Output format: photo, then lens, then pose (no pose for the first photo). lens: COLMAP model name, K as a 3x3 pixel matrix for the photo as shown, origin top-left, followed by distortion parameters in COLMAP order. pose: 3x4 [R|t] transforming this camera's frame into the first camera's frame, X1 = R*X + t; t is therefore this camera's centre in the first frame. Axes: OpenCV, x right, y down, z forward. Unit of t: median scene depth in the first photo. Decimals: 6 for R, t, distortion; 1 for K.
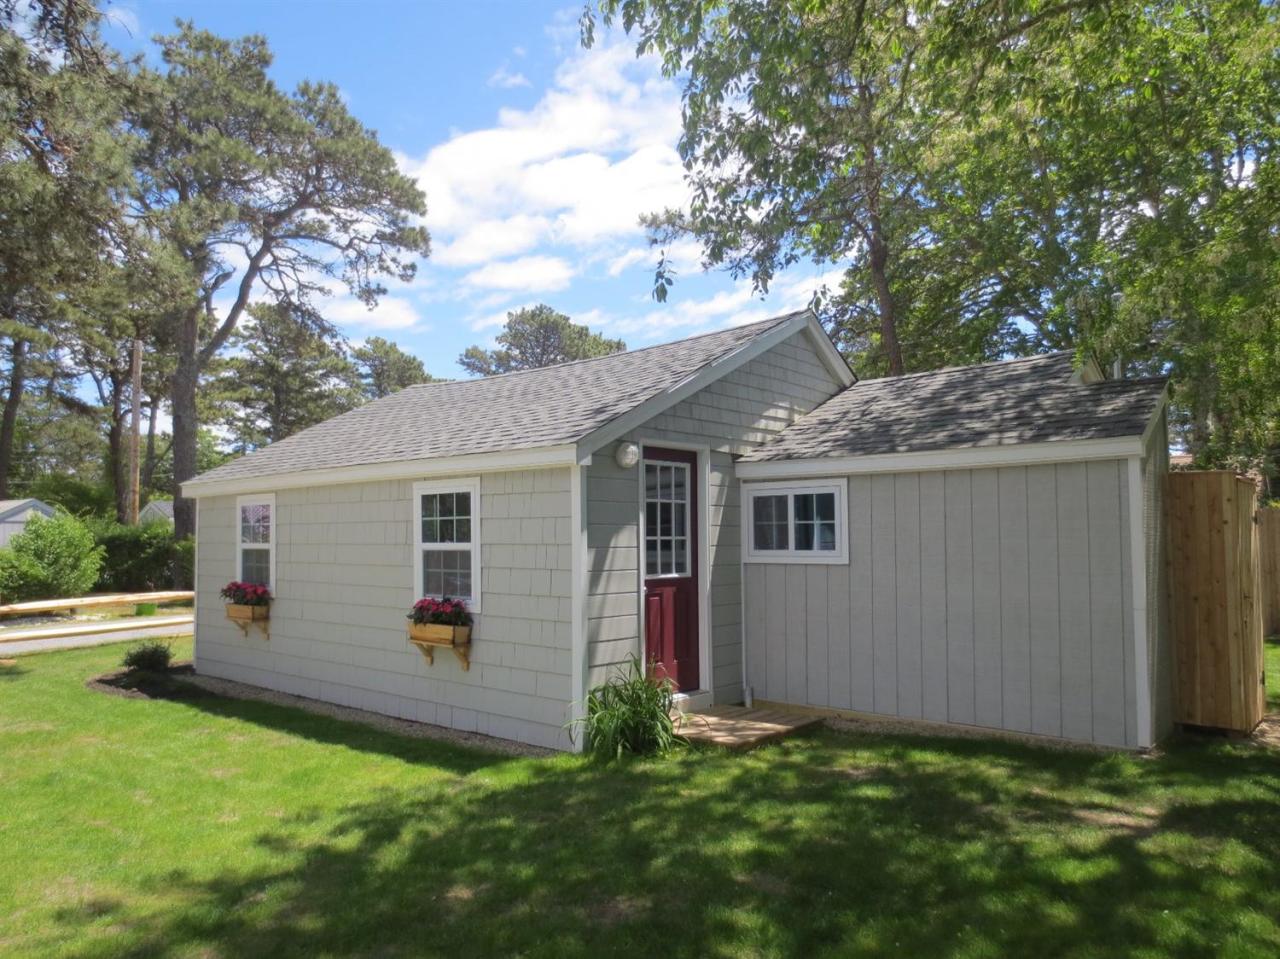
lens RADIAL K [[897.8, 0, 640.0], [0, 897.8, 479.5], [0, 0, 1]] dist [-0.044270, 0.023203]
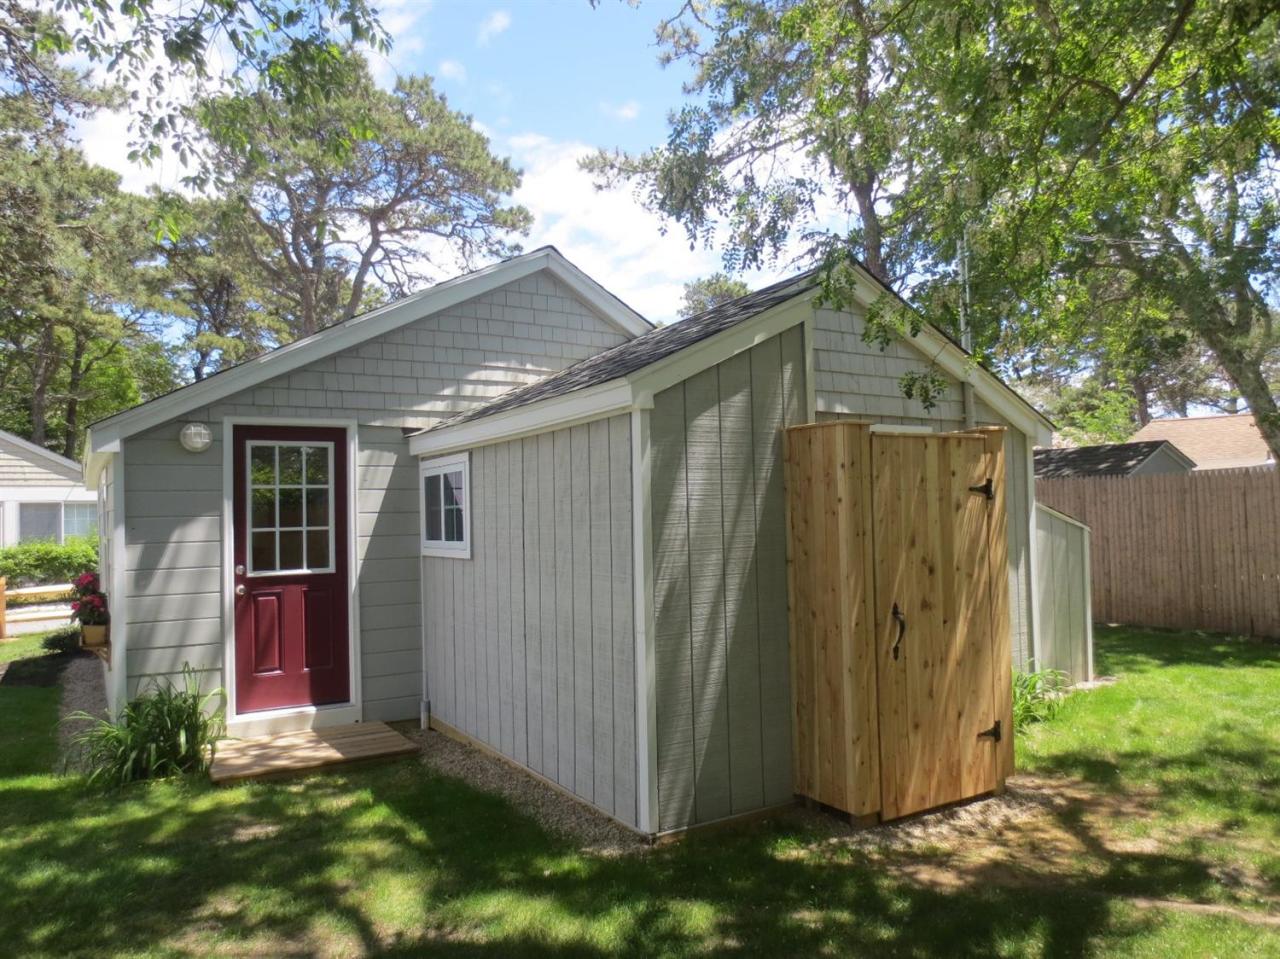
lens RADIAL K [[897.8, 0, 640.0], [0, 897.8, 479.5], [0, 0, 1]] dist [-0.044270, 0.023203]
pose [[0.957543, -0.030226, -0.286703, 0.523474], [0.039122, 0.998913, 0.025349, 0.007198], [0.285625, -0.035489, 0.957684, 0.230977]]
